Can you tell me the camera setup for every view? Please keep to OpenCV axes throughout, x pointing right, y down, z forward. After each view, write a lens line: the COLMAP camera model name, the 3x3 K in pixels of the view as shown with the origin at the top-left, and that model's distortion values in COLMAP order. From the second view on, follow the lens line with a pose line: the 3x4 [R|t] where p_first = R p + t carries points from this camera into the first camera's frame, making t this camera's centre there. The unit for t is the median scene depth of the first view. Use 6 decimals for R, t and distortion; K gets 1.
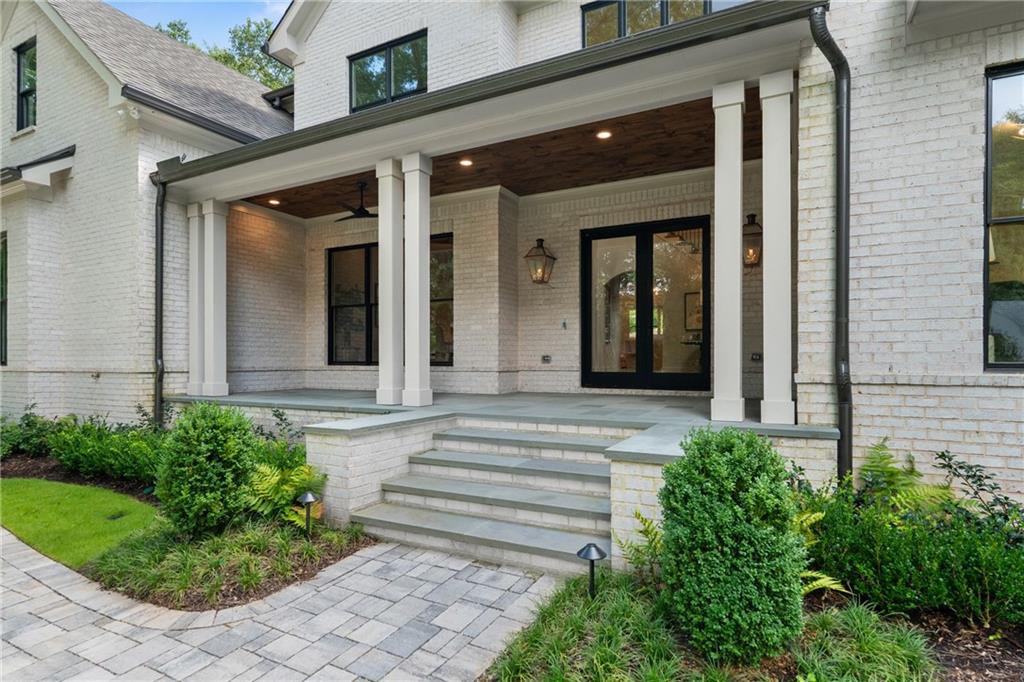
lens RADIAL K [[530.7, 0, 510.8], [0, 530.7, 358.8], [0, 0, 1]] dist [-0.001415, 0.000373]
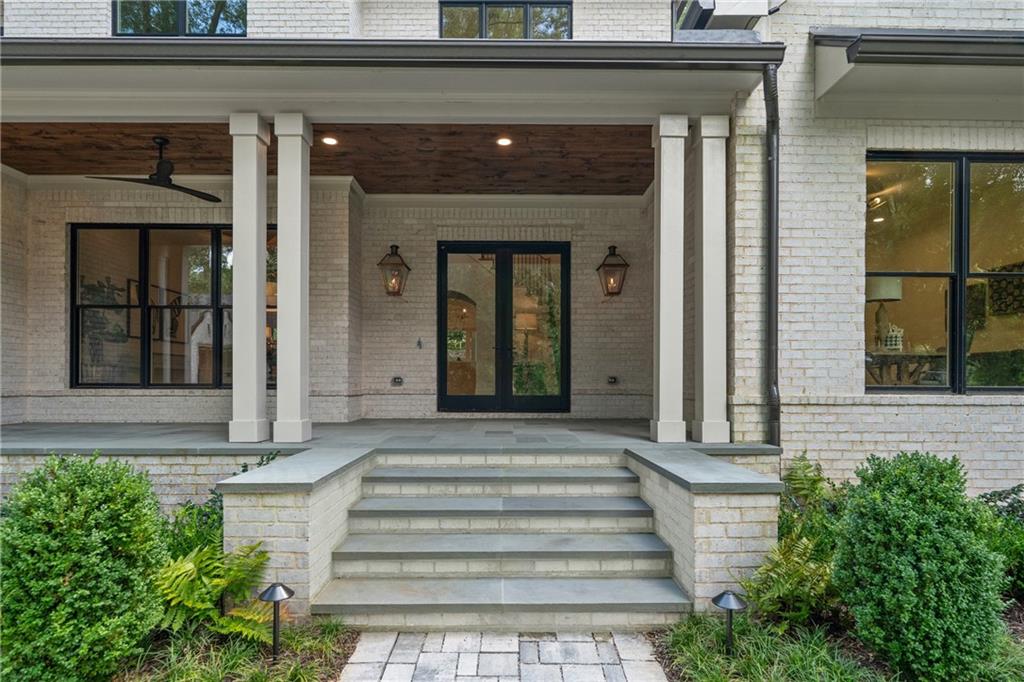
lens RADIAL K [[534.2, 0, 511.4], [0, 534.2, 380.6], [0, 0, 1]] dist [-0.001882, 0.000371]
pose [[0.884230, 0.003590, 0.467037, -0.365689], [-0.003746, 0.999993, -0.000594, -0.001142], [-0.467036, -0.001224, 0.884237, 0.235323]]
